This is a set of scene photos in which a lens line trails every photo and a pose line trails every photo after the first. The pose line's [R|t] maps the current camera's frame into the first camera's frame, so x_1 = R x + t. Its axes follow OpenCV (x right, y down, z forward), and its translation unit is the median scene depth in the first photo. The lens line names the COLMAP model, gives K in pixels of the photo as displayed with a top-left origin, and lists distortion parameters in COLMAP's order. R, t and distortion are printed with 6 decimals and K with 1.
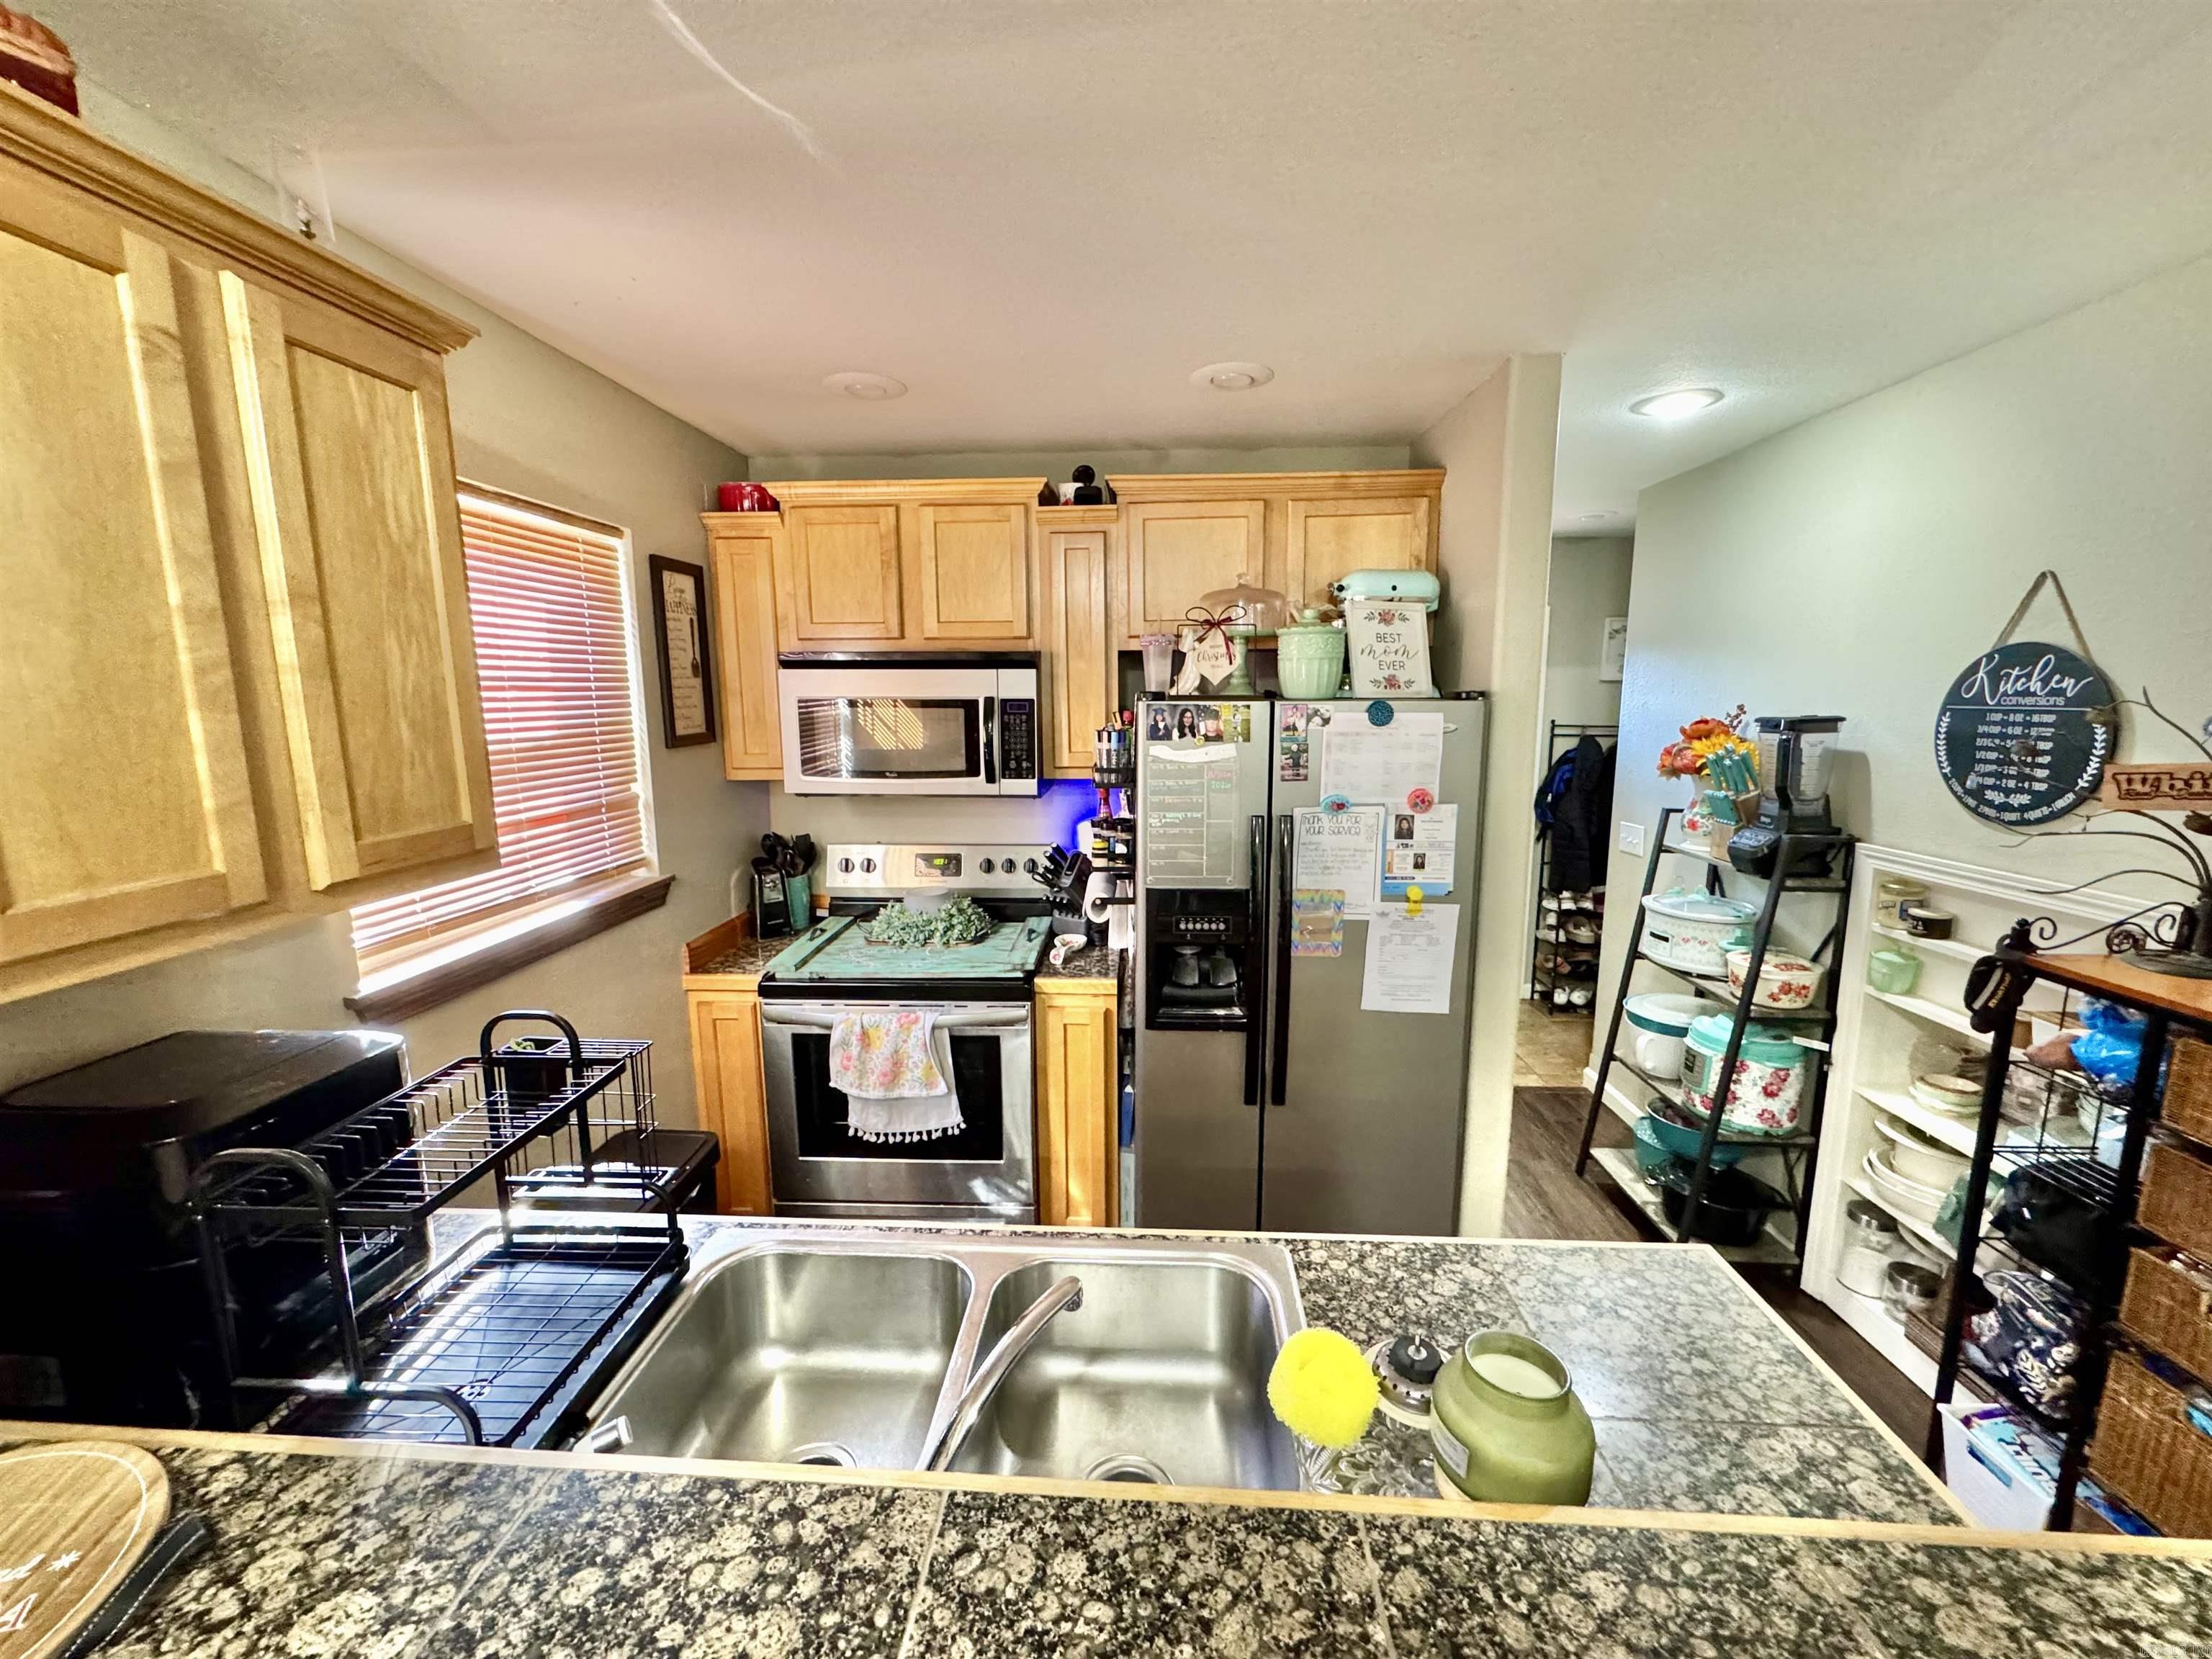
lens RADIAL K [[883.4, 0, 1096.3], [0, 883.4, 829.9], [0, 0, 1]] dist [0.001465, 0.000363]
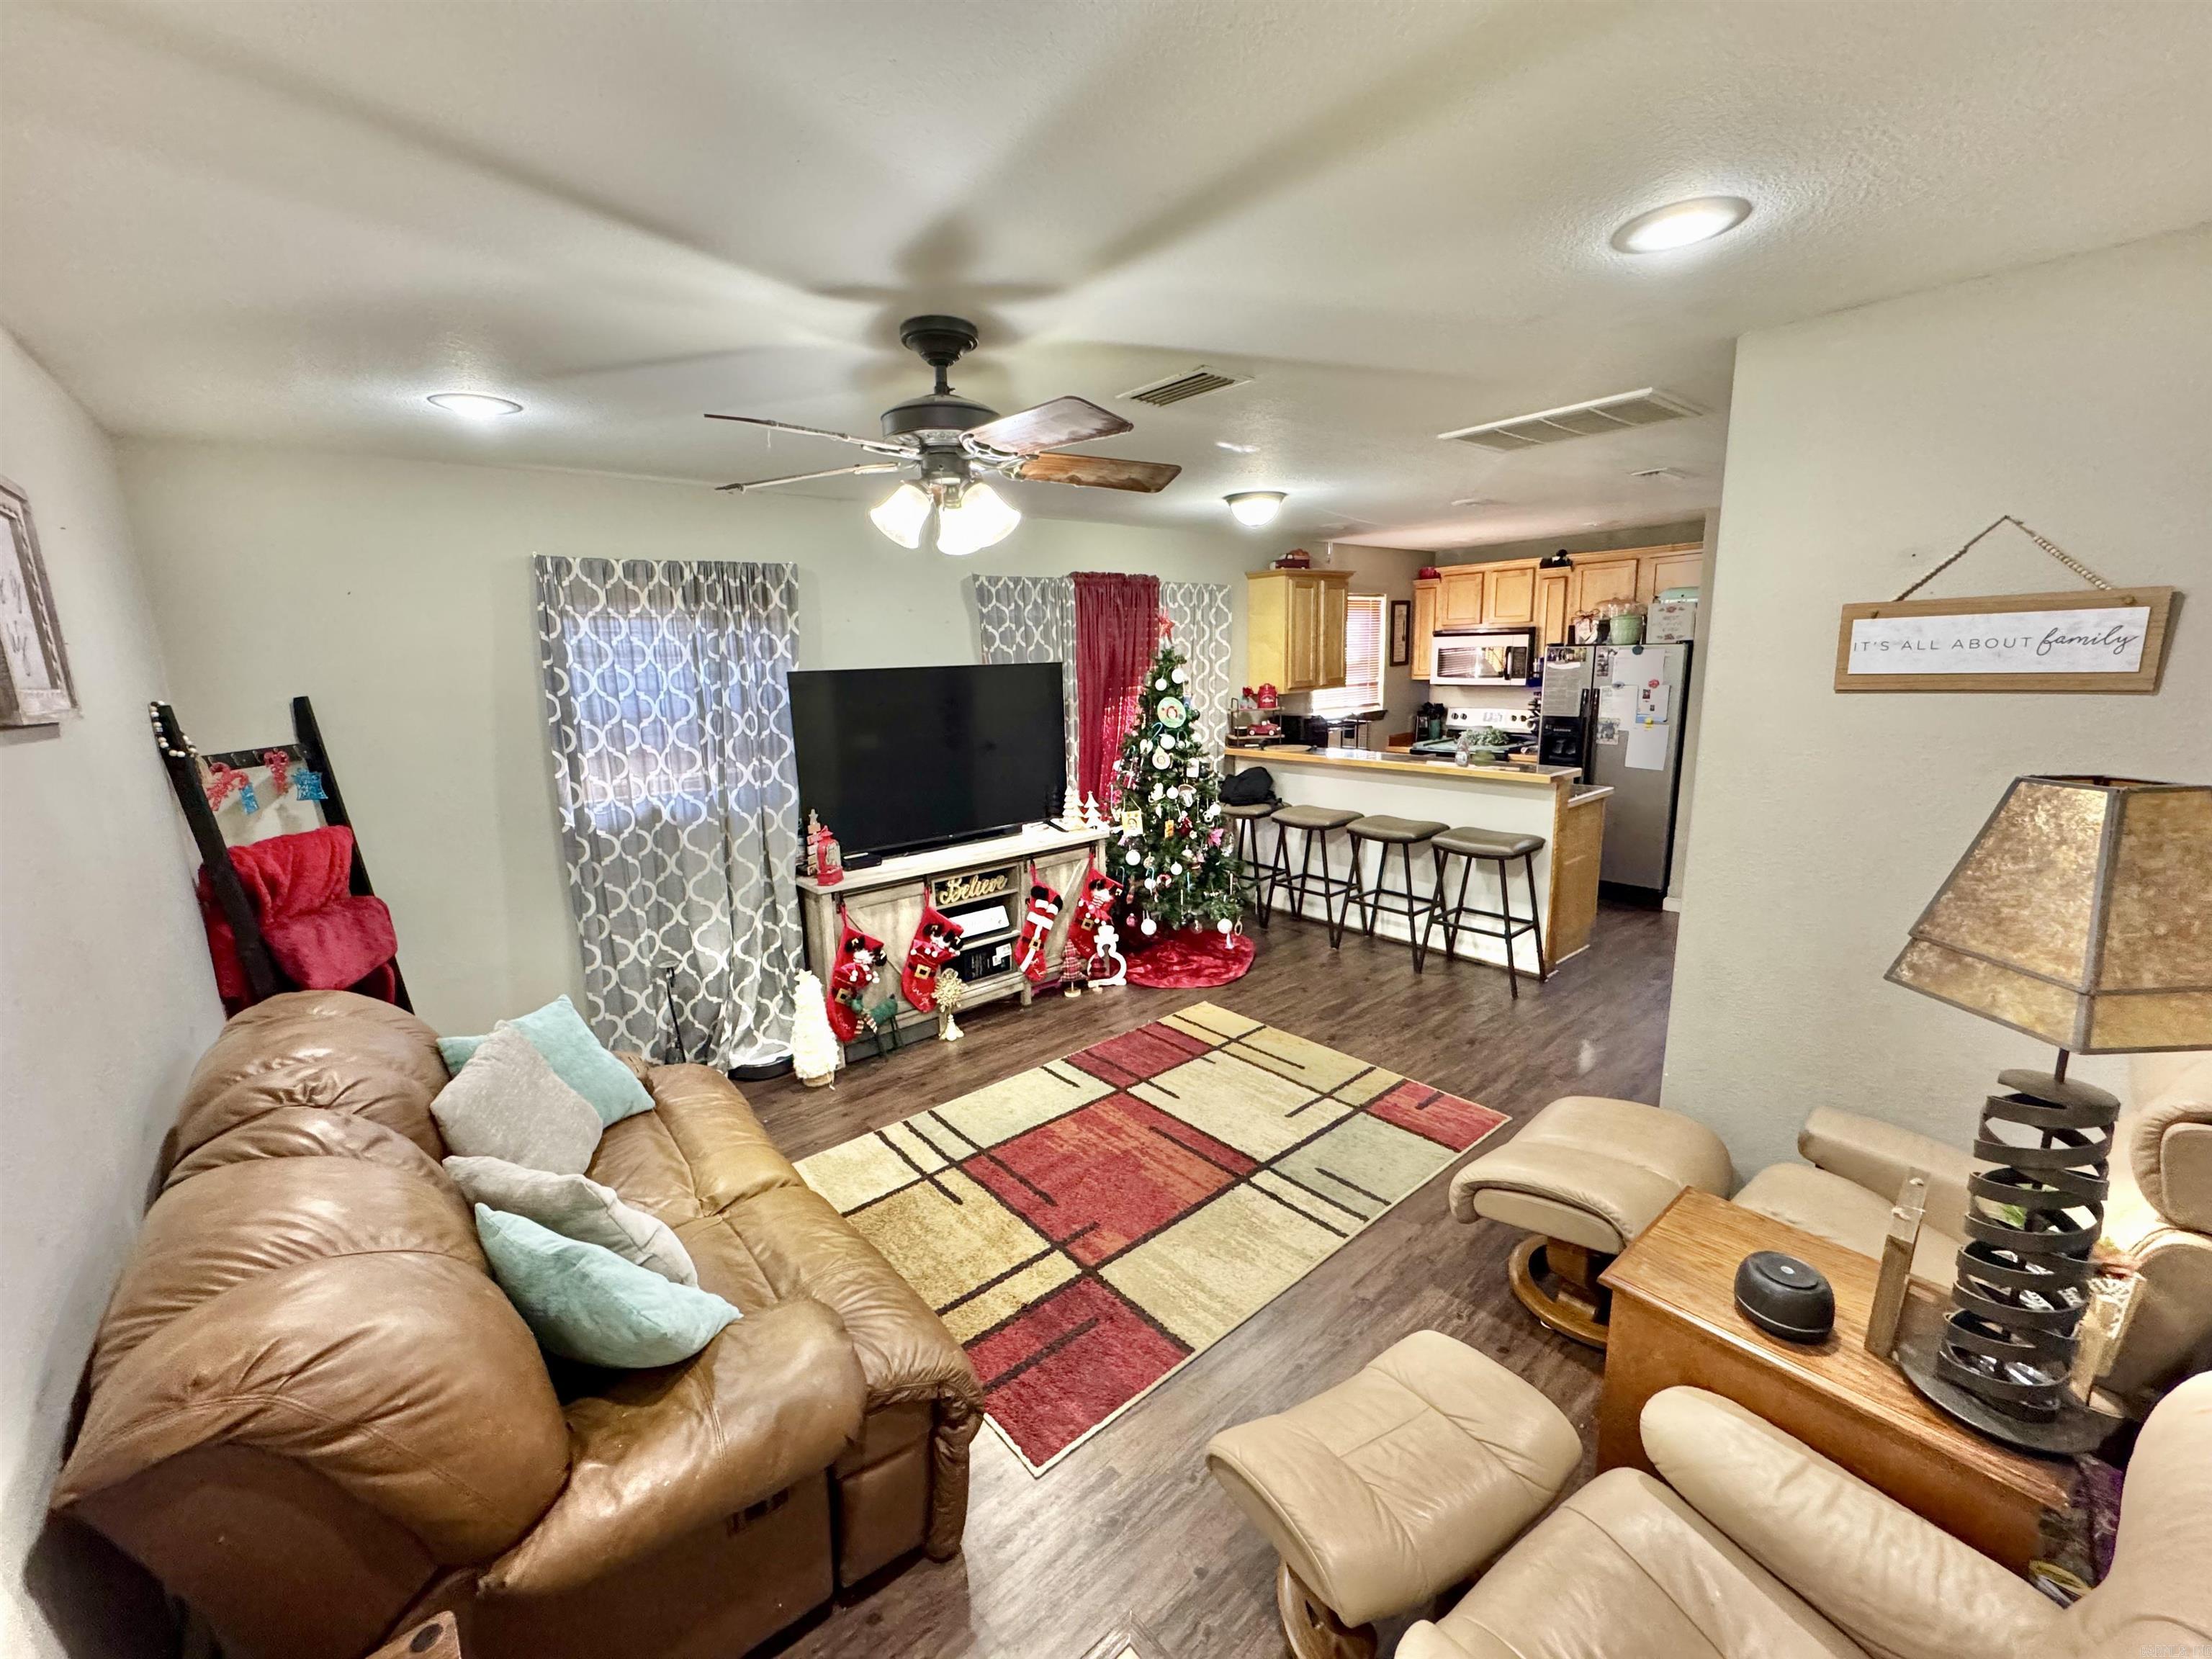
lens RADIAL K [[883.4, 0, 1107.6], [0, 883.4, 821.9], [0, 0, 1]] dist [0.001465, 0.000363]
pose [[0.691282, 0.123286, -0.711990, 0.956486], [-0.089059, 0.992361, 0.085365, 0.239145], [0.717076, 0.004398, 0.696981, -1.611776]]
